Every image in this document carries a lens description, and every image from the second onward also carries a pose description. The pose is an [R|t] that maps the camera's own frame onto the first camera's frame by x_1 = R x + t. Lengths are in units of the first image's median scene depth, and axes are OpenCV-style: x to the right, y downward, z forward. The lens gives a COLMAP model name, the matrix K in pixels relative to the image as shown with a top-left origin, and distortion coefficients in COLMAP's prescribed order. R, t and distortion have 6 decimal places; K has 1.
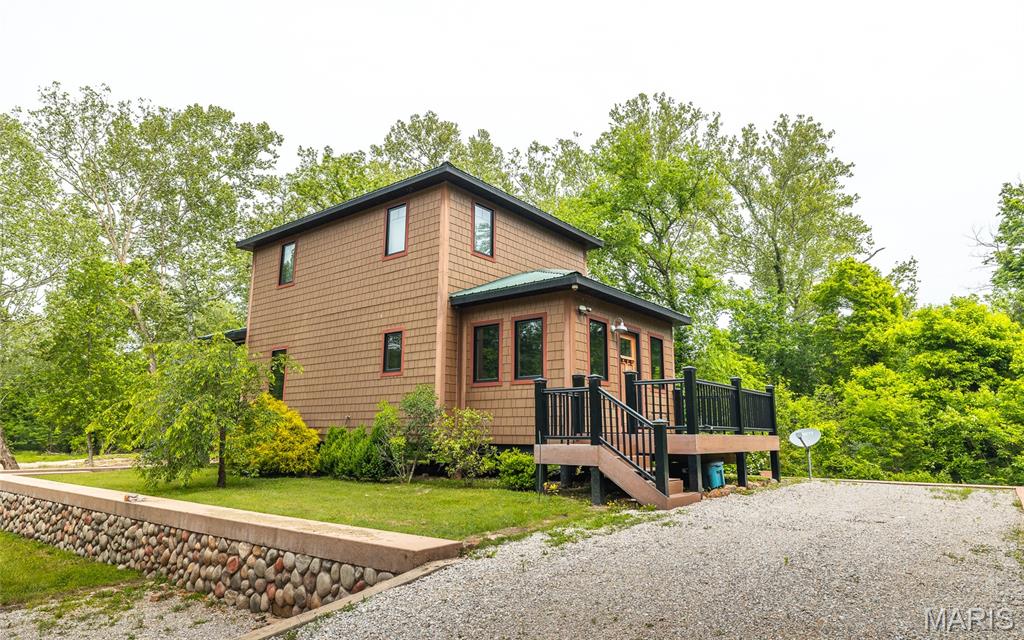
lens RADIAL K [[599.8, 0, 514.8], [0, 599.8, 316.5], [0, 0, 1]] dist [0.002118, 0.004221]
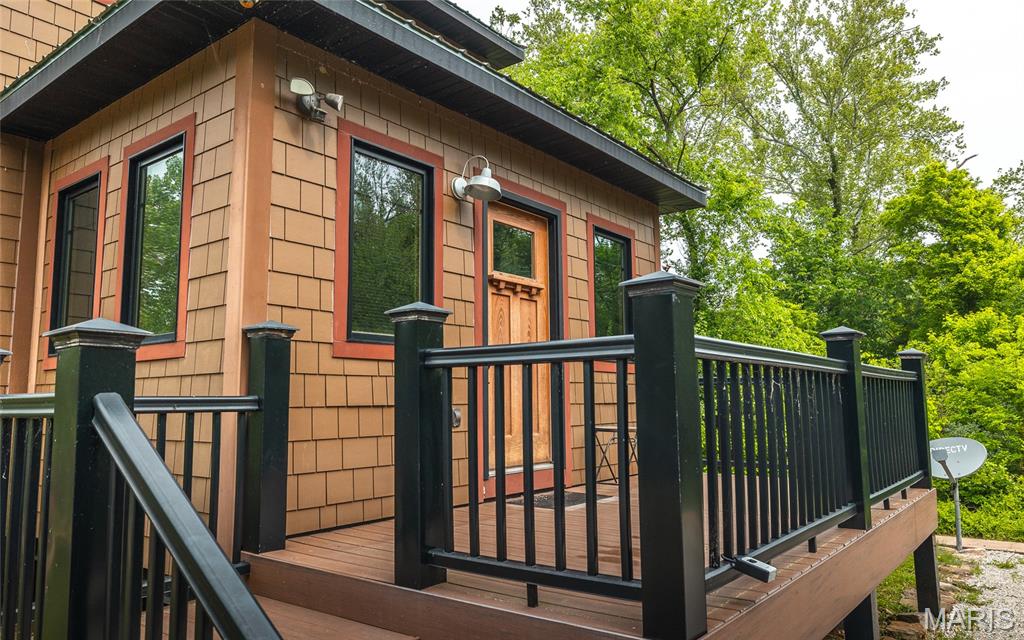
lens RADIAL K [[718.7, 0, 509.8], [0, 718.7, 319.8], [0, 0, 1]] dist [-0.005512, 0.006304]
pose [[0.999888, -0.014031, 0.005271, 0.047998], [0.013573, 0.996805, 0.078707, 0.015801], [-0.006358, -0.078626, 0.996884, 0.154005]]
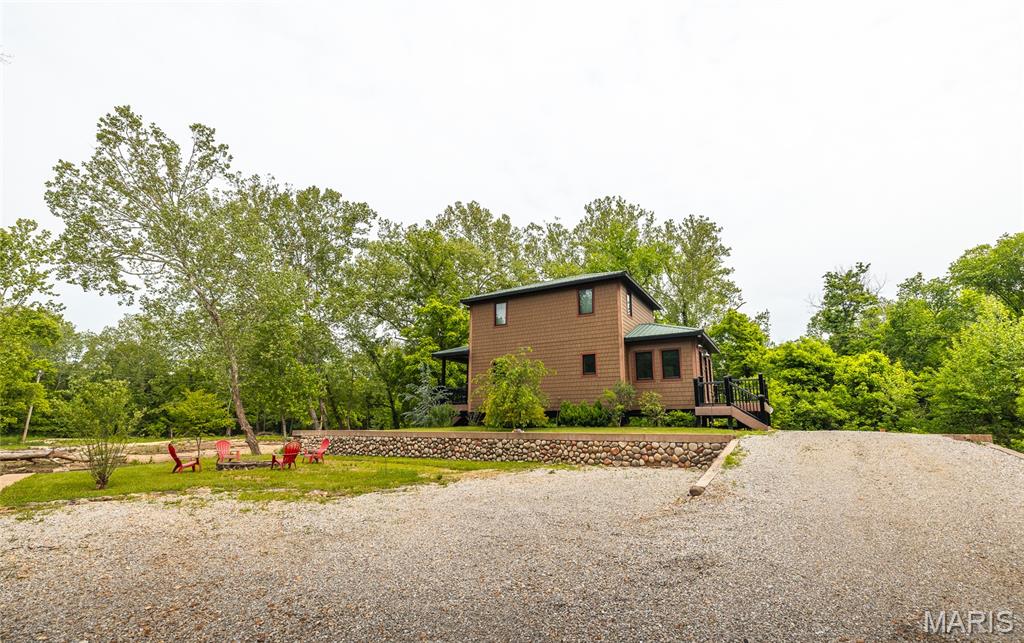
lens RADIAL K [[447.0, 0, 523.0], [0, 447.0, 339.6], [0, 0, 1]] dist [0.002918, -0.000254]
pose [[0.990554, 0.025005, 0.134823, -0.170409], [-0.025502, 0.999673, 0.001964, -0.005482], [-0.134730, -0.005383, 0.990868, -0.117158]]
